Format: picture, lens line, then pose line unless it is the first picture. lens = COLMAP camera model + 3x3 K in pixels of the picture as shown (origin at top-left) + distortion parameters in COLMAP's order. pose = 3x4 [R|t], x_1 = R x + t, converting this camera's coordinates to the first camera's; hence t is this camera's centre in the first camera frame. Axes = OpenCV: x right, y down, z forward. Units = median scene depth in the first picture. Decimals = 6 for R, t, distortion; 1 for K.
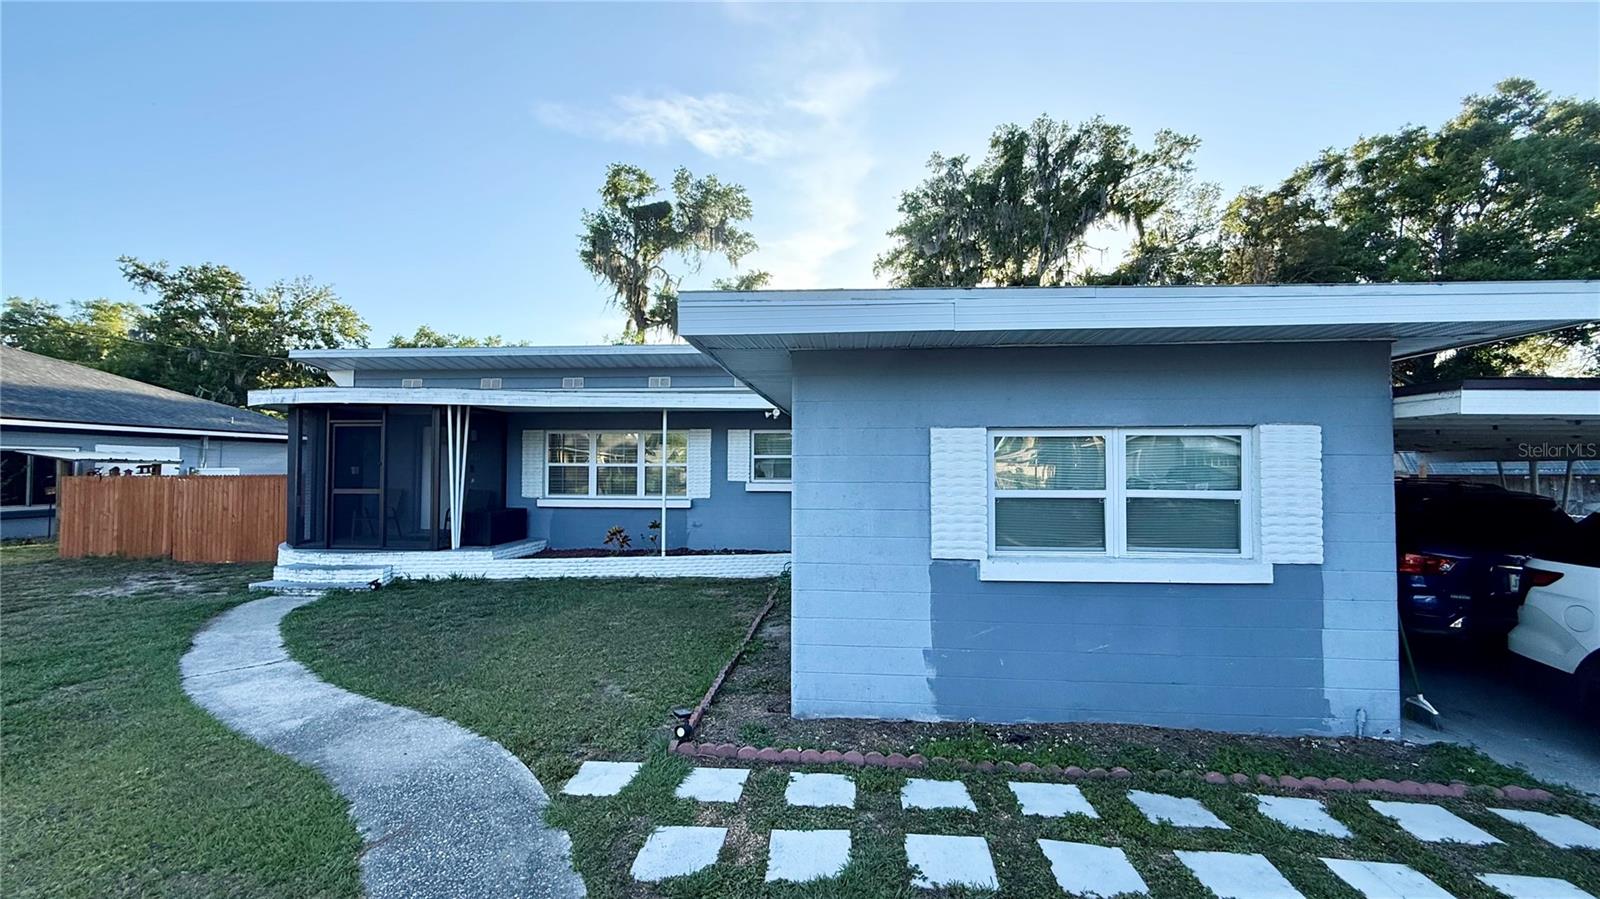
lens RADIAL K [[636.3, 0, 795.4], [0, 636.3, 449.9], [0, 0, 1]] dist [-0.001631, 0.000397]
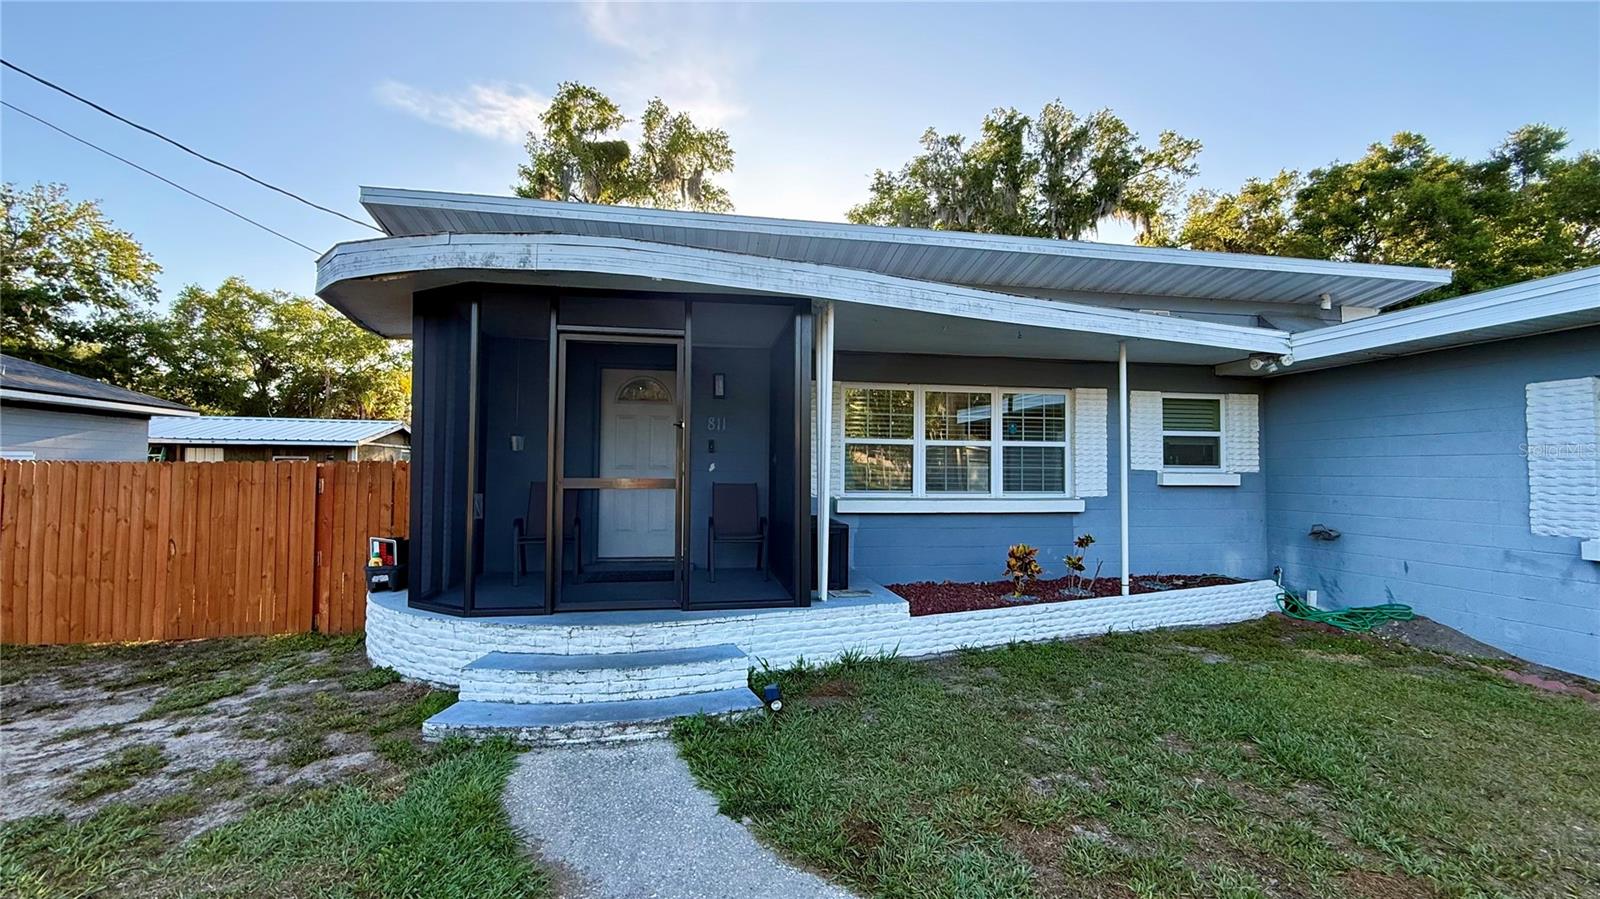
lens RADIAL K [[636.3, 0, 795.4], [0, 636.3, 449.9], [0, 0, 1]] dist [-0.001631, 0.000397]
pose [[0.966091, 0.014277, 0.257808, -0.229095], [-0.012319, 0.999882, -0.009208, 0.014751], [-0.257909, 0.005720, 0.966152, 0.176108]]
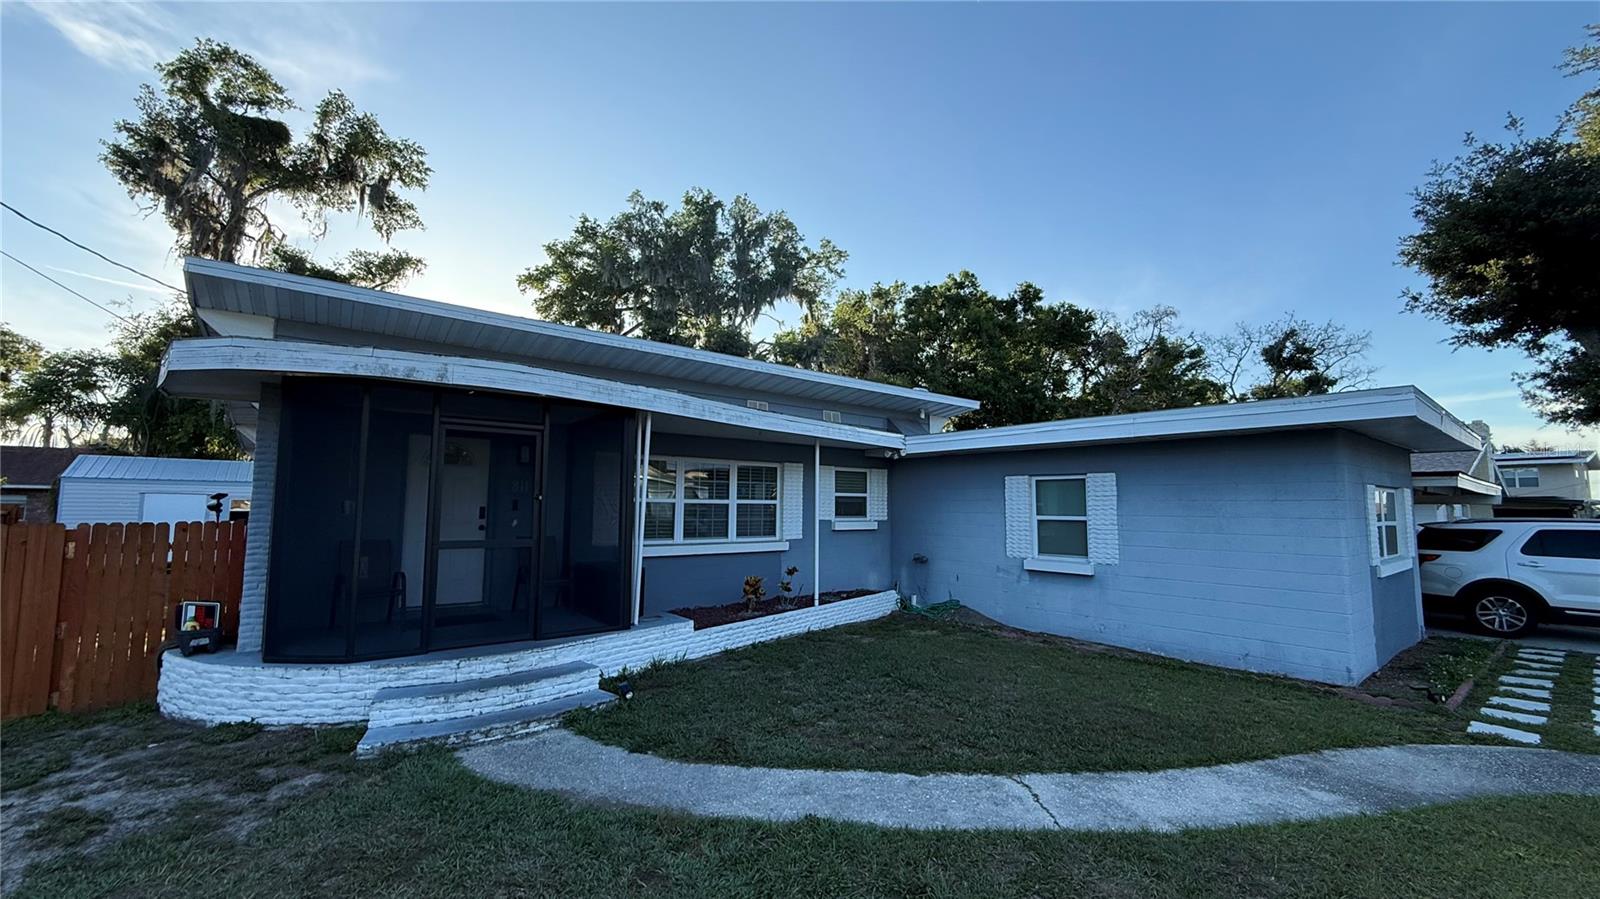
lens RADIAL K [[636.3, 0, 795.4], [0, 636.3, 449.9], [0, 0, 1]] dist [-0.001631, 0.000397]
pose [[0.722430, 0.065782, 0.688308, -0.297555], [-0.026054, 0.997347, -0.067971, 0.004065], [-0.690953, 0.031171, 0.722227, 0.128863]]
